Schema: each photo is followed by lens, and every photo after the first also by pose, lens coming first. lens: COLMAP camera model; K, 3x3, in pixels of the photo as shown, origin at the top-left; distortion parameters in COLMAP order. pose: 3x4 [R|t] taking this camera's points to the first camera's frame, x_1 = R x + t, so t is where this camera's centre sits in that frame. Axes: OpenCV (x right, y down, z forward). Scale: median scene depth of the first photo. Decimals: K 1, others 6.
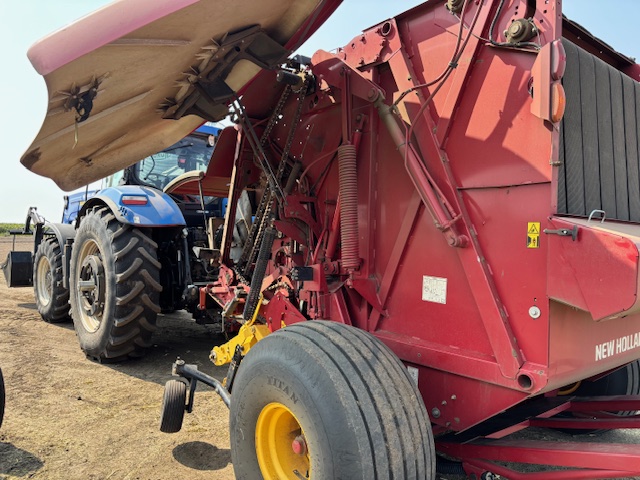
lens RADIAL K [[481.8, 0, 322.3], [0, 481.8, 244.0], [0, 0, 1]] dist [-0.000508, 0.000163]
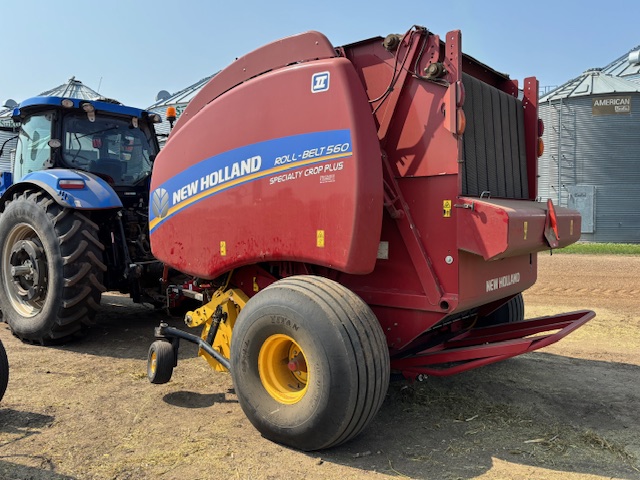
lens RADIAL K [[530.3, 0, 320.0], [0, 530.3, 240.0], [0, 0, 1]] dist [0.001658, 0.004778]
pose [[0.976393, -0.040019, 0.212262, -0.185103], [0.032687, 0.998745, 0.037943, 0.002503], [-0.213514, -0.030110, 0.976476, -0.324572]]
